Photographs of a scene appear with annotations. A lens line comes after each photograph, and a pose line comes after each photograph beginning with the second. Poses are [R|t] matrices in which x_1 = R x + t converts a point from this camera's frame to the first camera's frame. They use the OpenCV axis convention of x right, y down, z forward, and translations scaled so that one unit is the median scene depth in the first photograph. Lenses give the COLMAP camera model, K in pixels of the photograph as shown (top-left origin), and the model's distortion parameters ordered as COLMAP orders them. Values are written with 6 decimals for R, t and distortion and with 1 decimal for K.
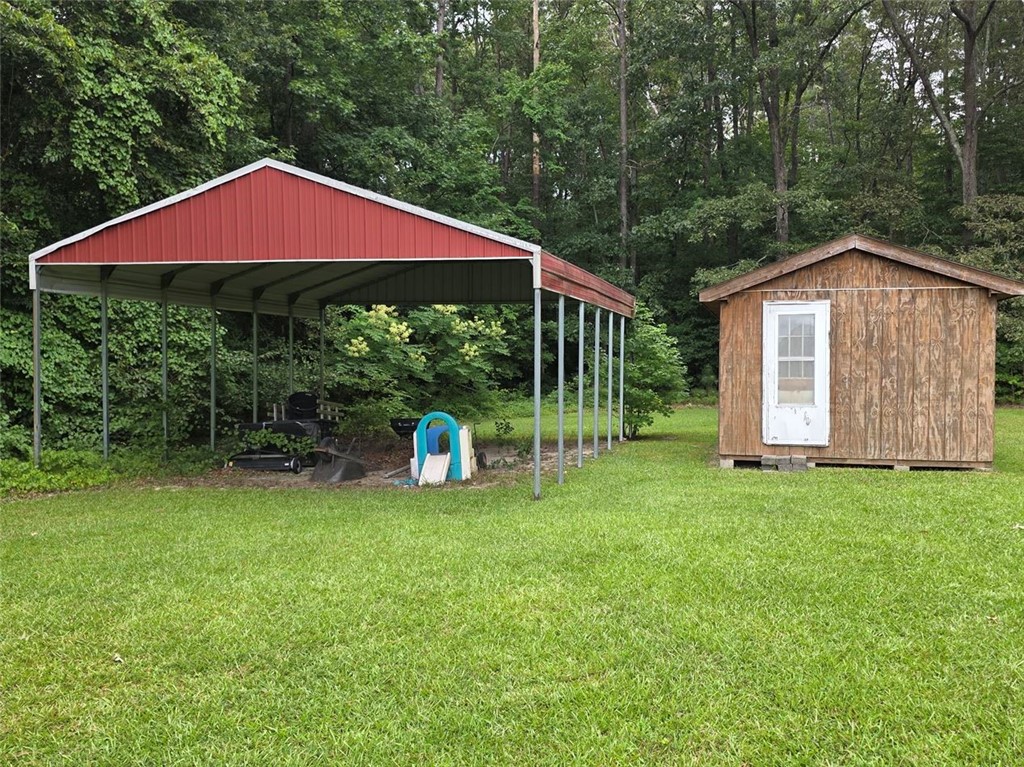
lens RADIAL K [[937.5, 0, 512.0], [0, 937.5, 383.5], [0, 0, 1]] dist [0.159559, -0.250699]
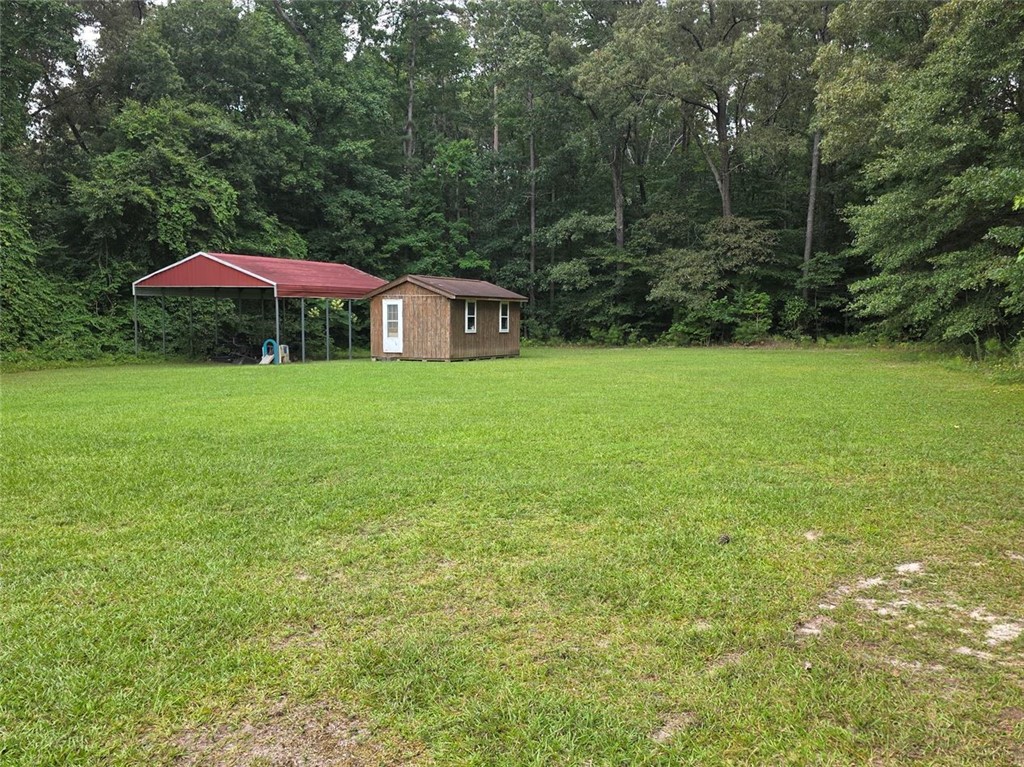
lens RADIAL K [[937.5, 0, 512.0], [0, 937.5, 383.5], [0, 0, 1]] dist [0.159559, -0.250699]
pose [[0.978893, 0.017288, -0.203643, 0.966076], [-0.007550, 0.998795, 0.048498, 0.016214], [0.204236, -0.045936, 0.977843, -1.274708]]
